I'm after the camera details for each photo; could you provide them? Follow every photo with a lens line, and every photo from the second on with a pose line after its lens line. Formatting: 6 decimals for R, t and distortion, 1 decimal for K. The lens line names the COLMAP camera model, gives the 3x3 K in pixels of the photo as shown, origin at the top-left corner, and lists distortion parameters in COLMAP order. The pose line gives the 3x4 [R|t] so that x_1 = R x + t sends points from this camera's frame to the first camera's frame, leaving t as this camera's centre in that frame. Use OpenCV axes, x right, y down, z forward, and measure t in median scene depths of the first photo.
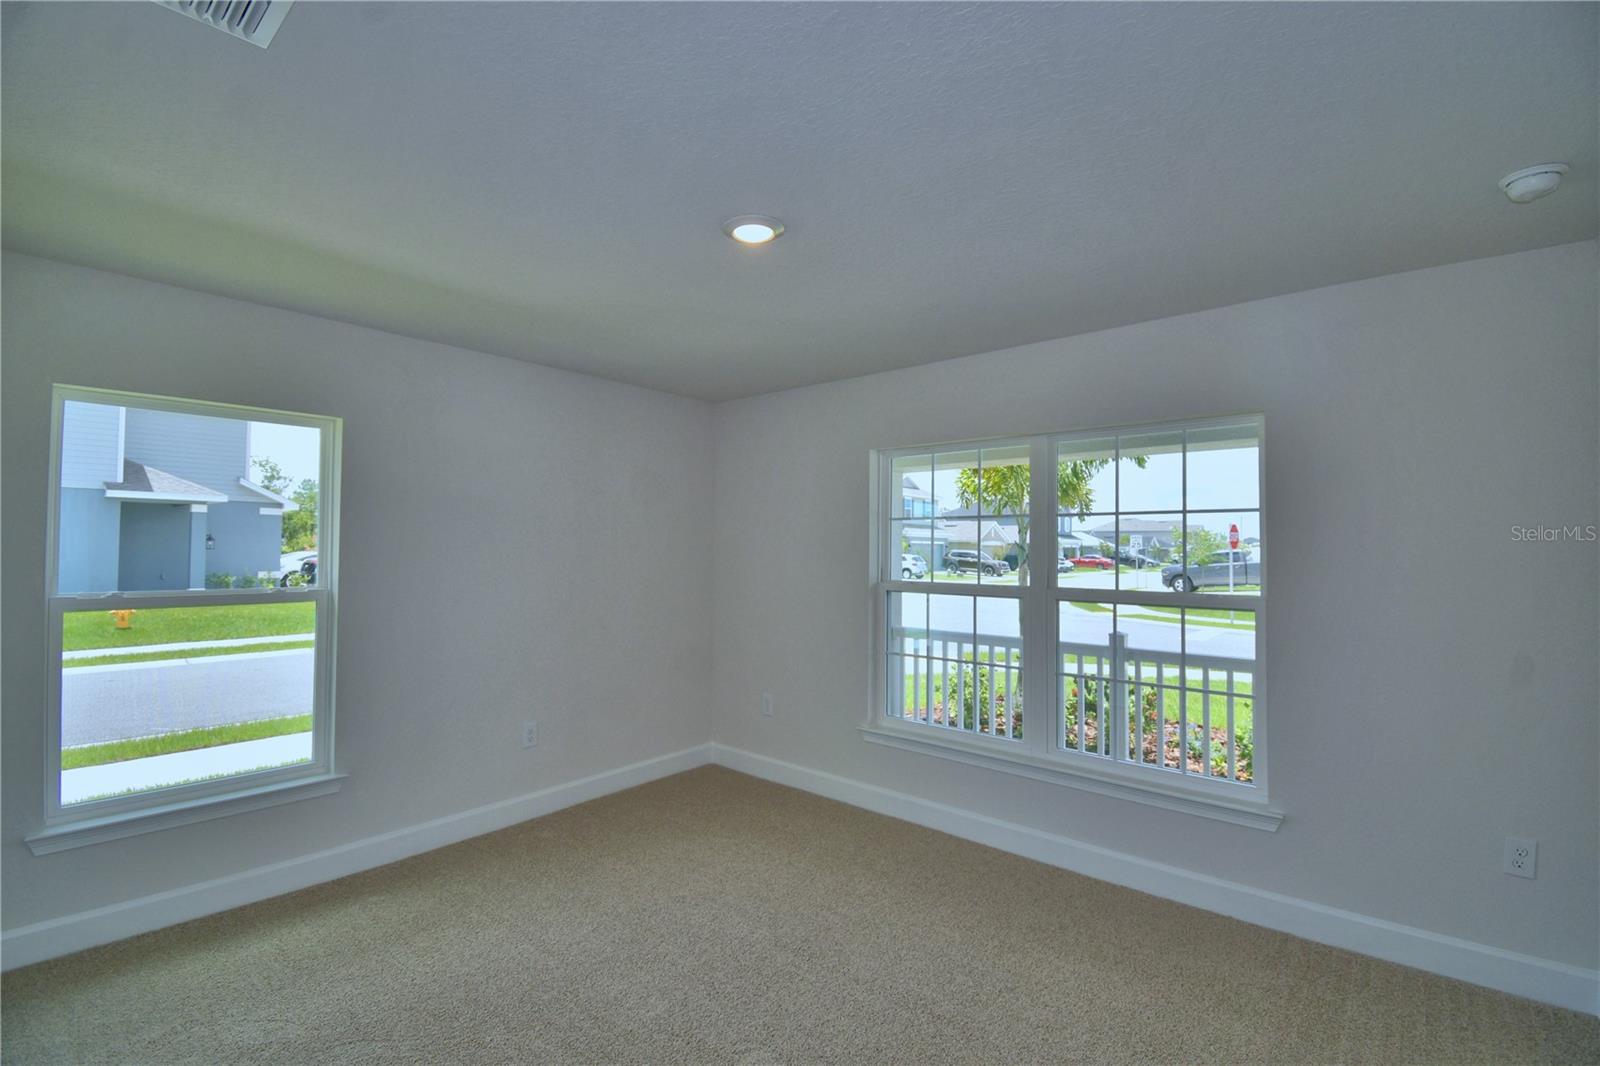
lens RADIAL K [[701.8, 0, 795.7], [0, 701.8, 534.4], [0, 0, 1]] dist [0.019173, -0.025244]
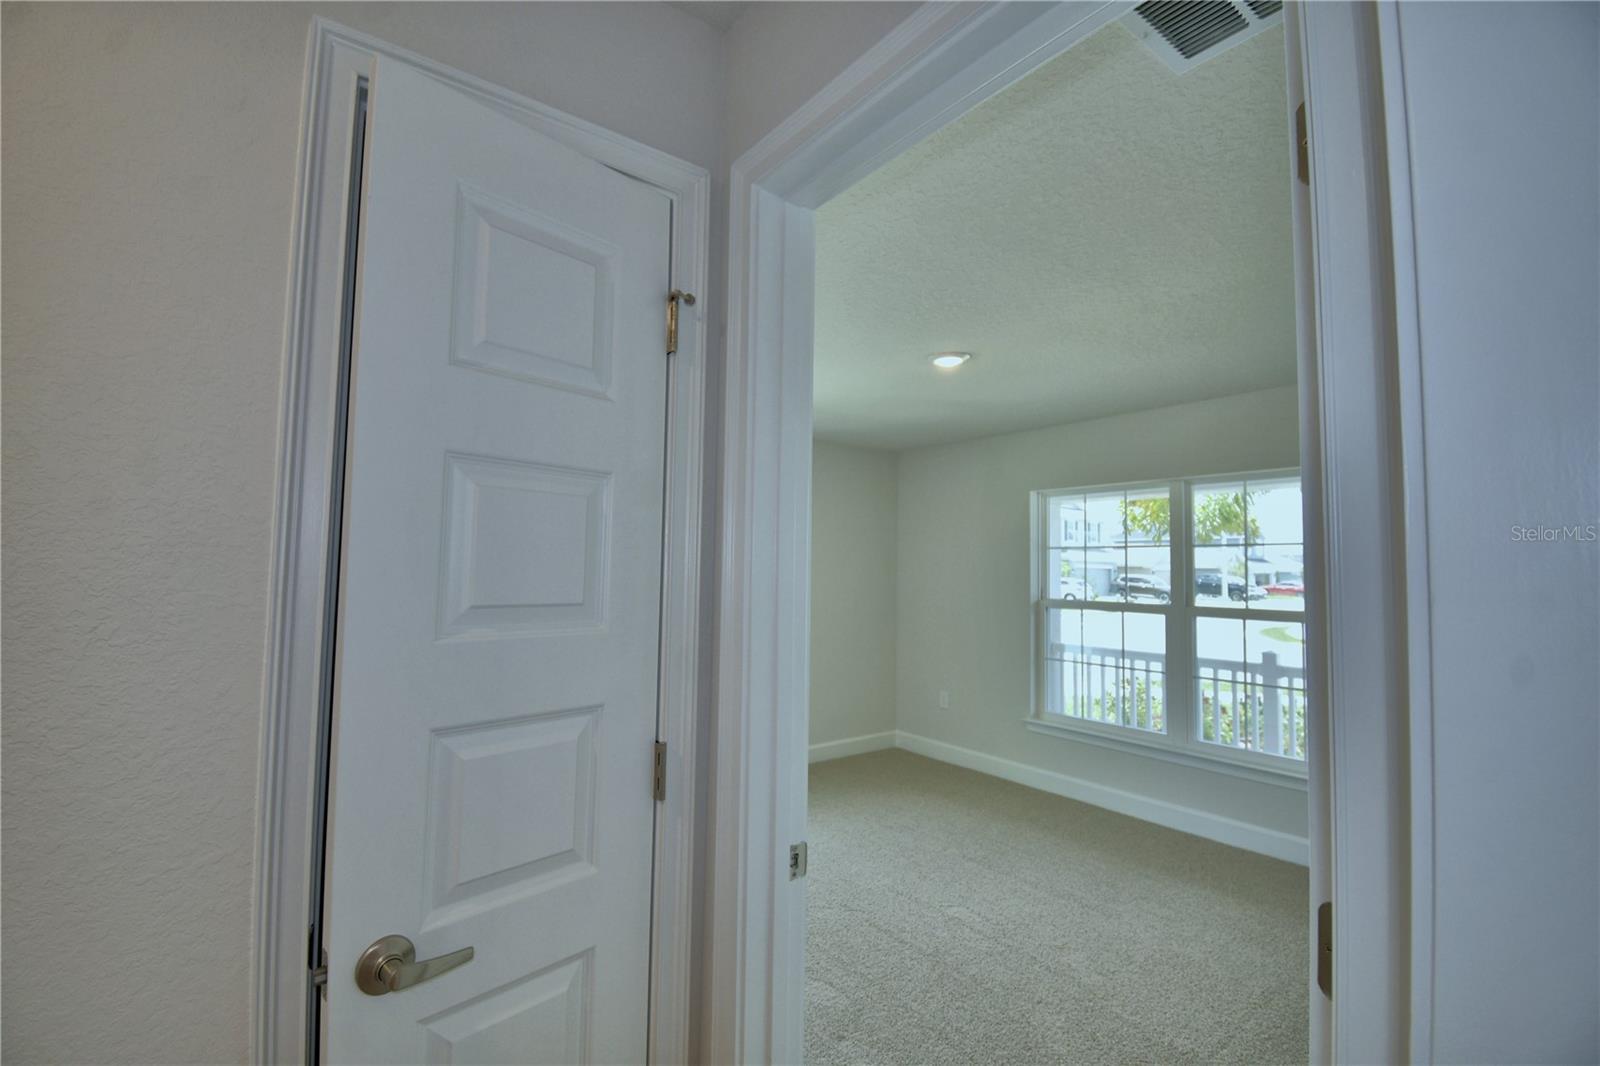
lens RADIAL K [[701.8, 0, 795.7], [0, 701.8, 534.4], [0, 0, 1]] dist [0.019173, -0.025244]
pose [[0.977103, -0.004378, -0.212721, -0.029648], [-0.002516, 0.999481, -0.032128, -0.004664], [0.212751, 0.031927, 0.976585, -0.249686]]
